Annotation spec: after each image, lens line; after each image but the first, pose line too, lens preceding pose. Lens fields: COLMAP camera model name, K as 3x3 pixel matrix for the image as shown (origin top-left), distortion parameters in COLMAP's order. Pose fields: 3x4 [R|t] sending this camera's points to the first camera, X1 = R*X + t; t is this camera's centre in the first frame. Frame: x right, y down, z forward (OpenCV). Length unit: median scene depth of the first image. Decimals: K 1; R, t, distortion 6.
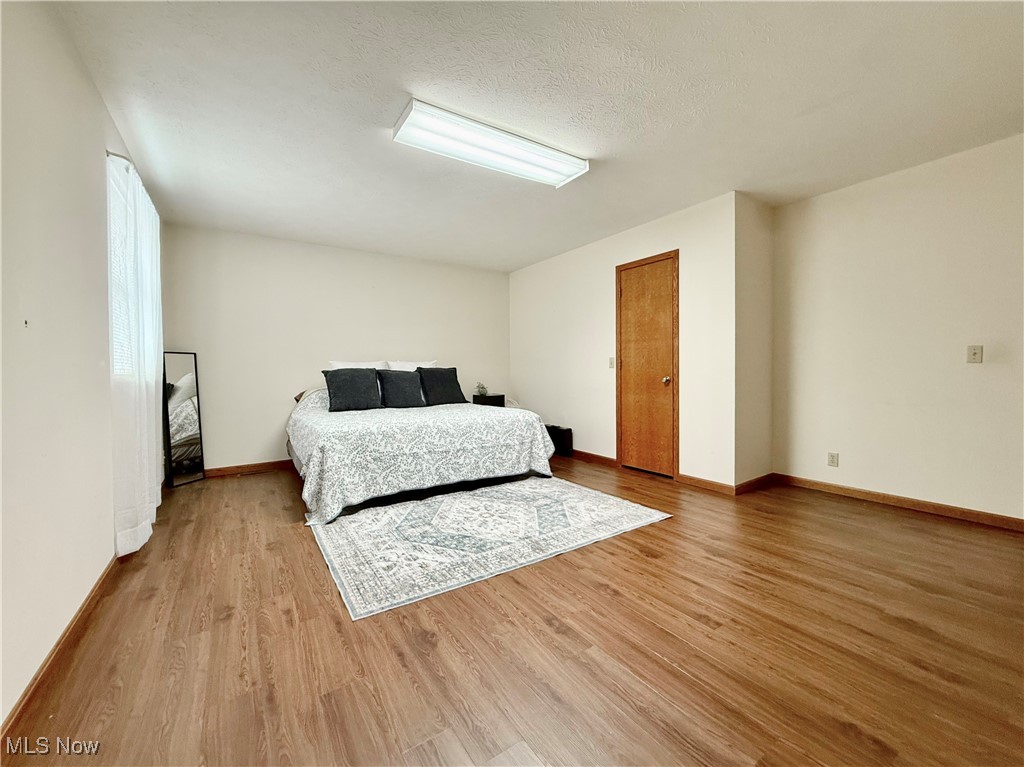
lens RADIAL K [[408.0, 0, 510.1], [0, 408.0, 381.4], [0, 0, 1]] dist [-0.000876, -0.000226]
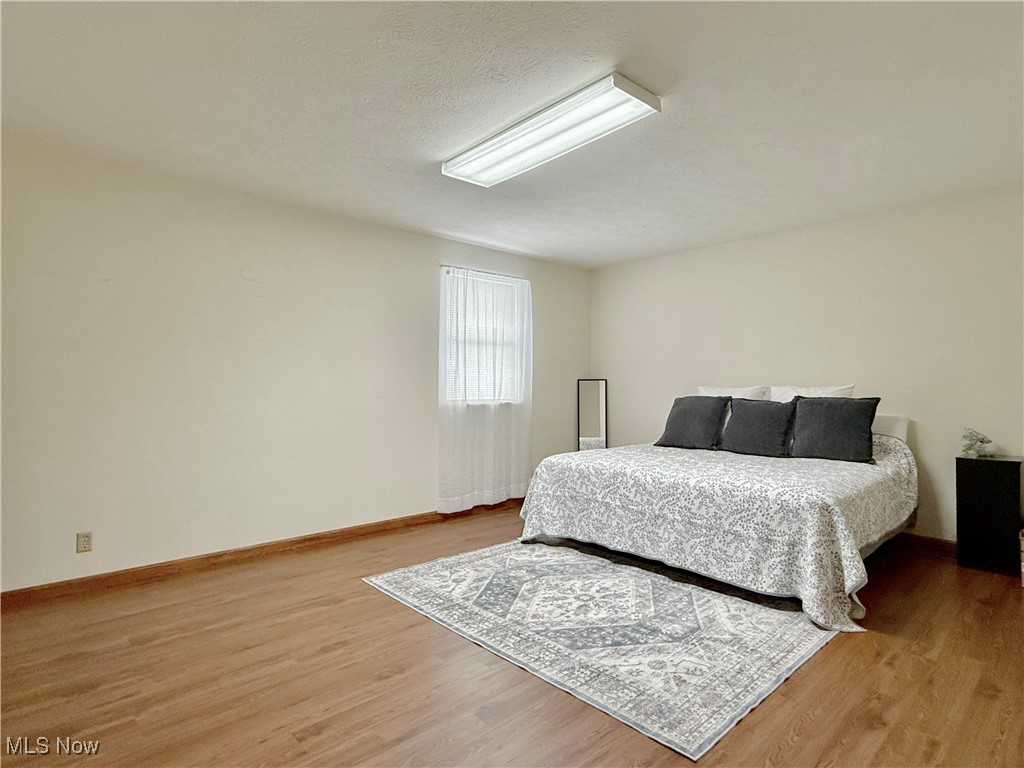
lens RADIAL K [[552.0, 0, 514.4], [0, 552.0, 397.6], [0, 0, 1]] dist [-0.000631, -0.001003]
pose [[0.161085, 0.028439, -0.986531, 0.910322], [-0.028244, 0.999308, 0.024196, -0.065625], [0.986536, 0.023966, 0.161776, 0.681508]]
